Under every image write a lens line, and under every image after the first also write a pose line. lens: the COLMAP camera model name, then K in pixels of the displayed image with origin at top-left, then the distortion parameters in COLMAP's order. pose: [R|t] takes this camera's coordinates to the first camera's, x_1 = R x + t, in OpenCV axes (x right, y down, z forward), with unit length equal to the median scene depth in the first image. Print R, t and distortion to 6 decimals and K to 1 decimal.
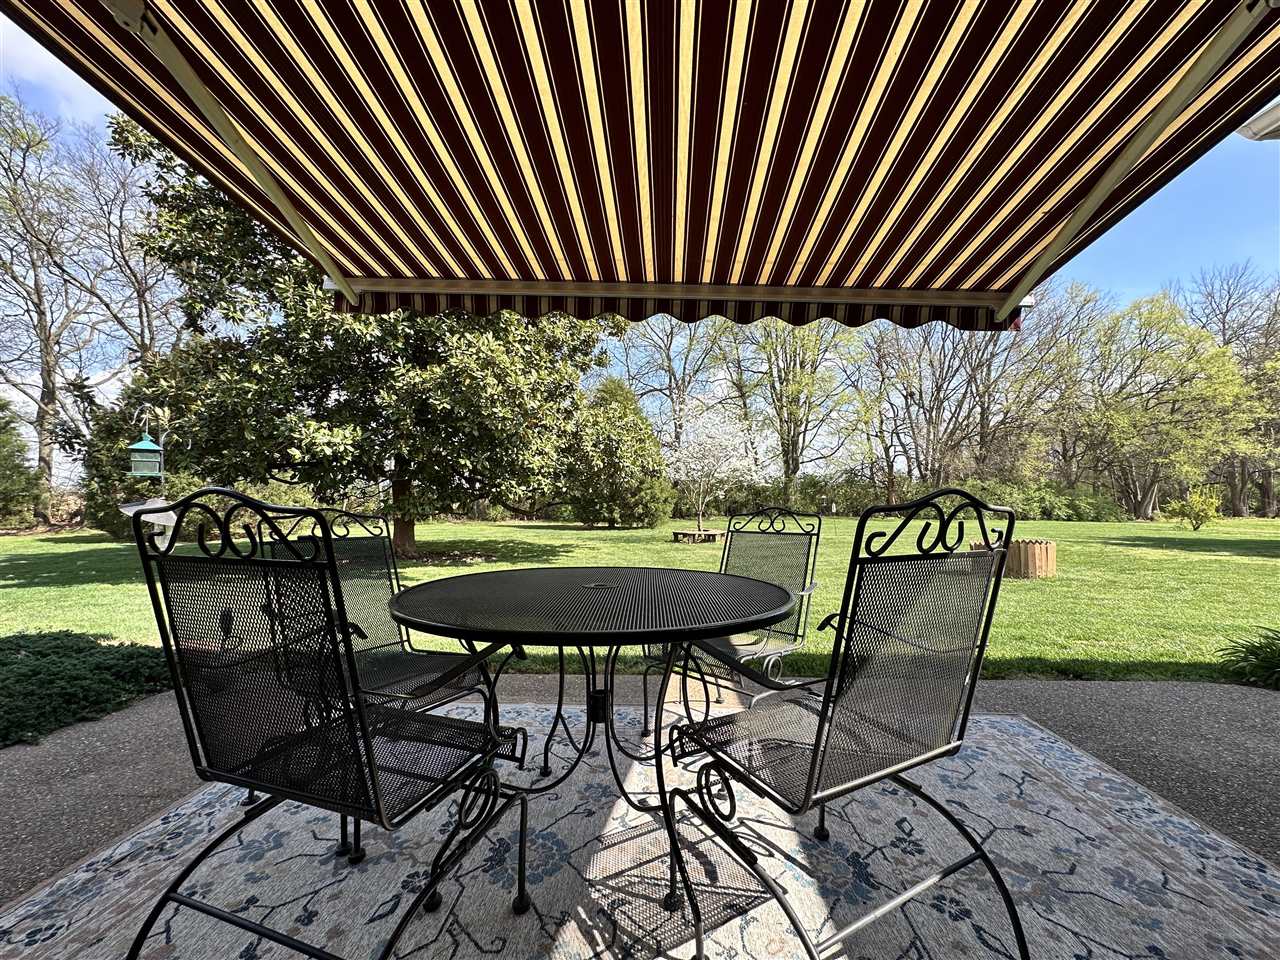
lens RADIAL K [[512.4, 0, 636.1], [0, 512.4, 487.7], [0, 0, 1]] dist [0.000279, -0.000099]
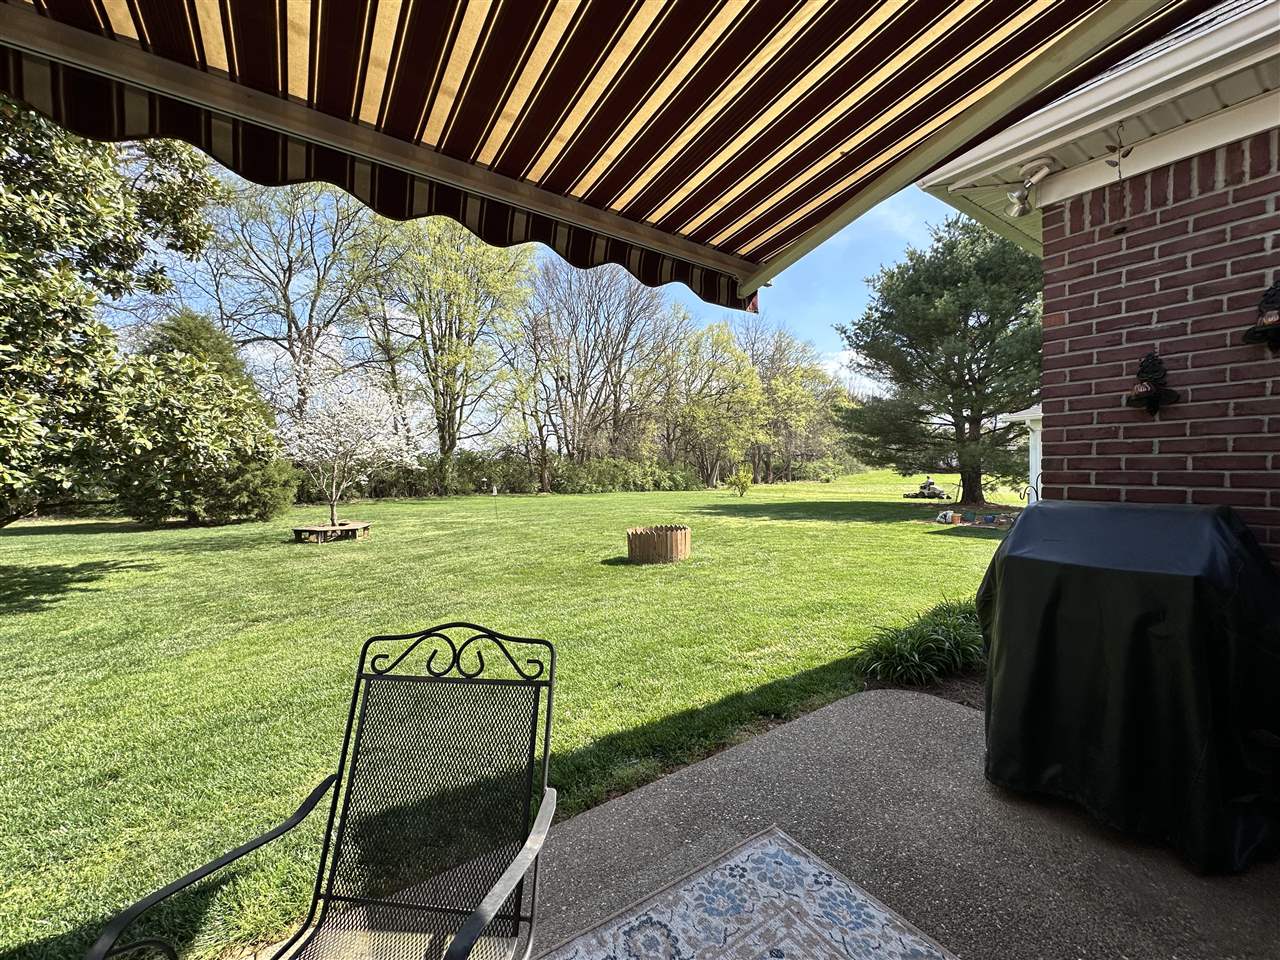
lens RADIAL K [[516.0, 0, 640.0], [0, 516.0, 480.0], [0, 0, 1]] dist [0.001453, -0.000190]
pose [[0.794051, -0.017784, 0.607590, 0.009736], [-0.005061, 0.999344, 0.035864, -0.011176], [-0.607829, -0.031553, 0.793440, 0.045781]]
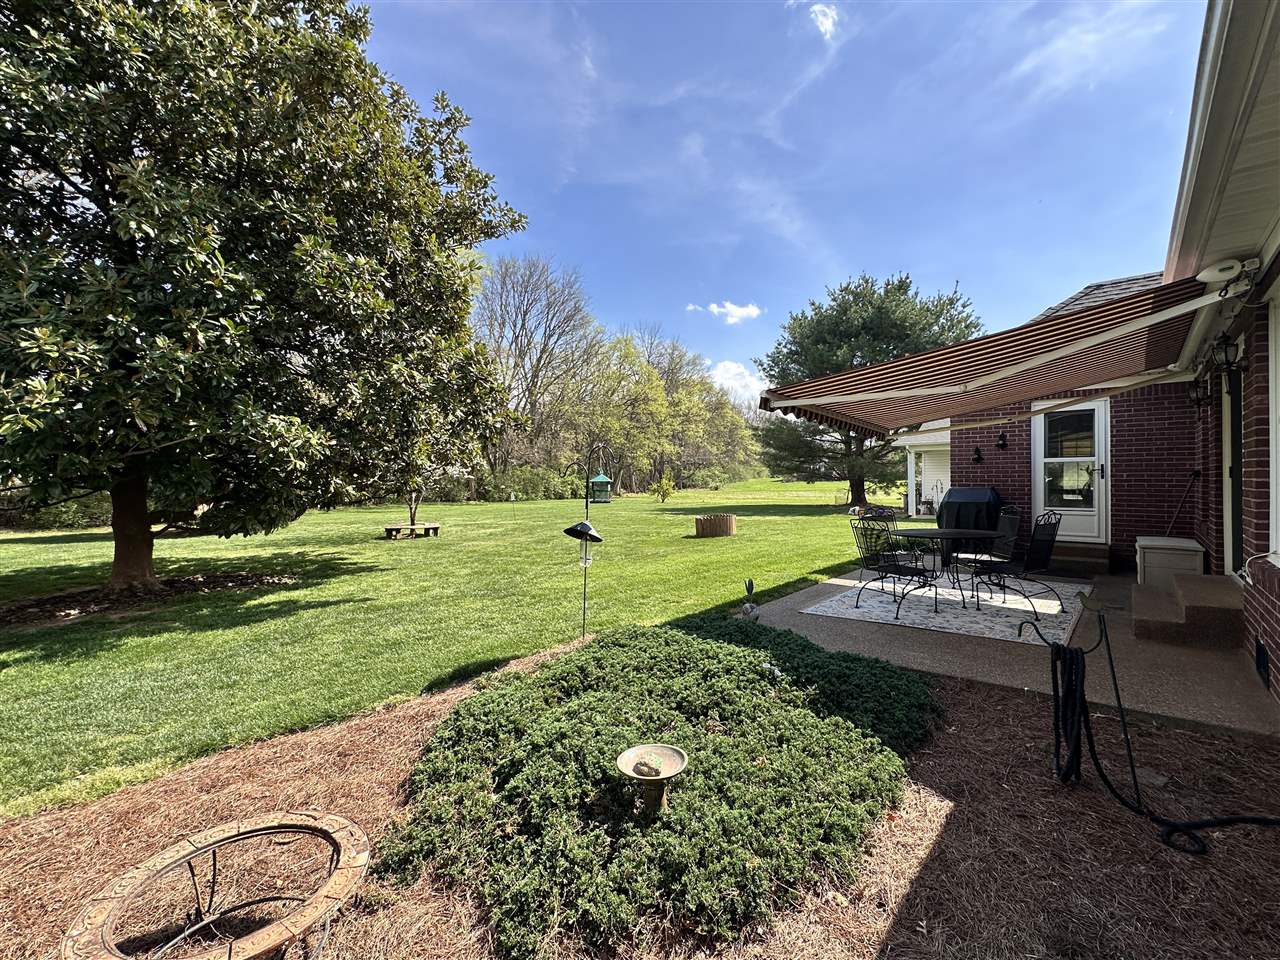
lens RADIAL K [[549.2, 0, 614.9], [0, 549.2, 478.5], [0, 0, 1]] dist [-0.071646, 0.019539]
pose [[0.664781, -0.007936, 0.746996, -0.241766], [-0.005568, 0.999863, 0.015577, -0.013777], [-0.747017, -0.014514, 0.664646, 0.013944]]
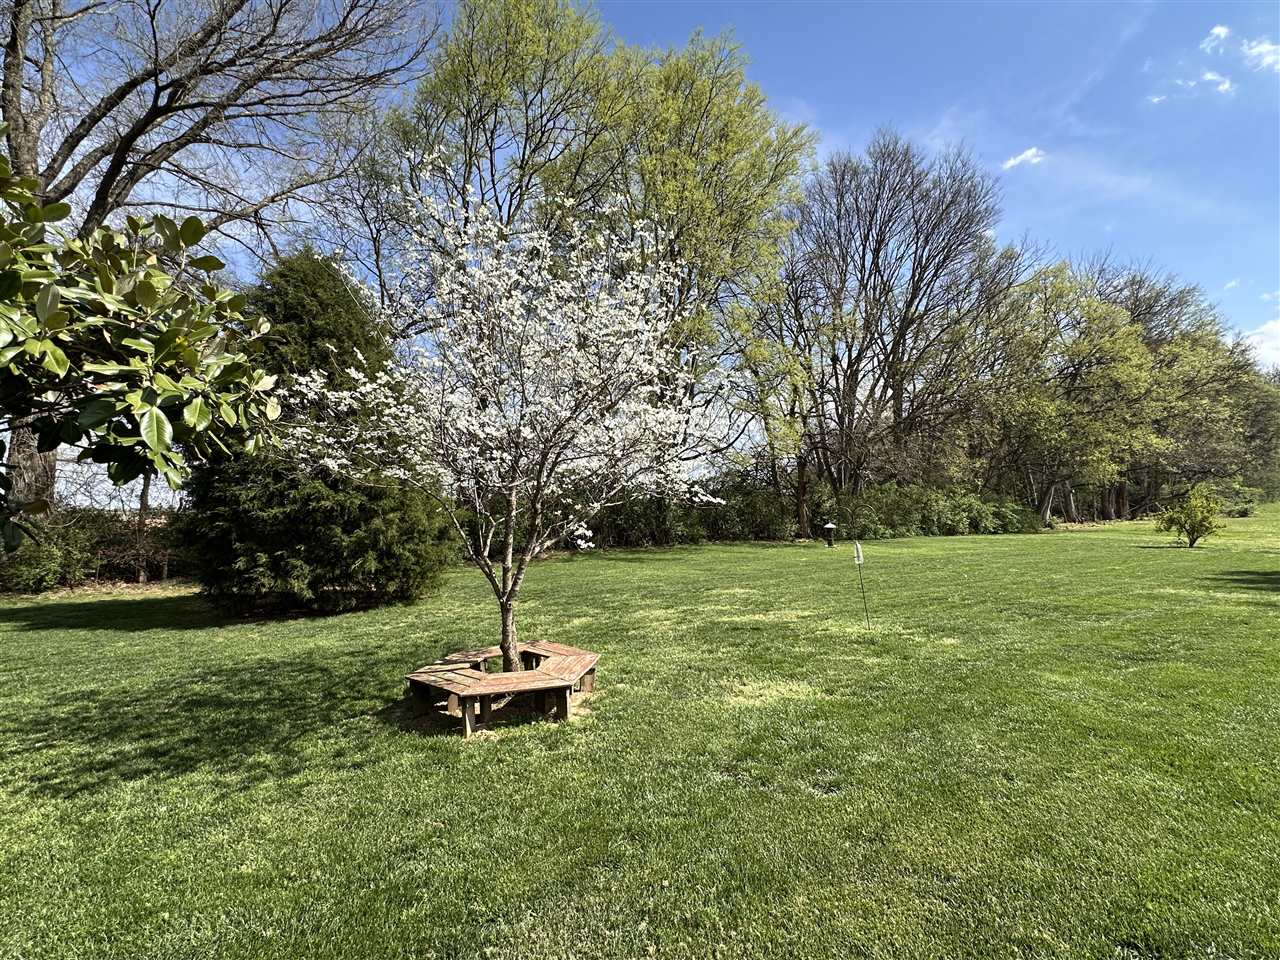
lens RADIAL K [[609.7, 0, 640.0], [0, 609.7, 480.0], [0, 0, 1]] dist [-0.002590, -0.000114]
pose [[0.954301, -0.010292, 0.298671, 0.058509], [0.019347, 0.999438, -0.027377, -0.004494], [-0.298222, 0.031905, 0.953963, 0.403652]]
